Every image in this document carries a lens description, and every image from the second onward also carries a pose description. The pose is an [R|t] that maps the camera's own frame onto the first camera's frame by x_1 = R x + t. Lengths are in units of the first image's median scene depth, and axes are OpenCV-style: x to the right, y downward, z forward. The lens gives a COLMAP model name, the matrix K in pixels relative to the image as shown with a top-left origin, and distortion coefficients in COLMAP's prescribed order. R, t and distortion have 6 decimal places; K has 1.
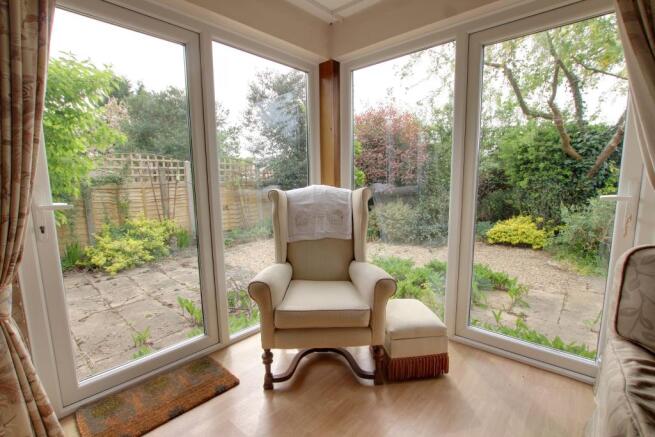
lens RADIAL K [[297.7, 0, 327.5], [0, 297.7, 218.5], [0, 0, 1]] dist [-0.025063, 0.000183]
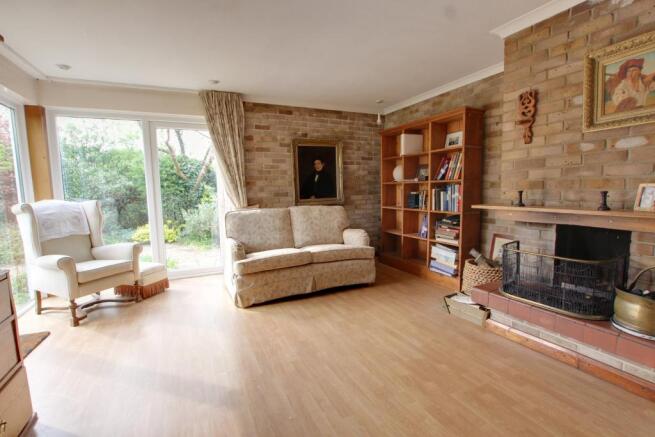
lens RADIAL K [[302.0, 0, 327.5], [0, 302.0, 218.5], [0, 0, 1]] dist [0.001072, -0.000008]
pose [[0.383886, -0.088522, 0.919128, -0.366431], [0.137210, 0.989812, 0.038022, 0.041818], [-0.913129, 0.111517, 0.392121, -0.307435]]
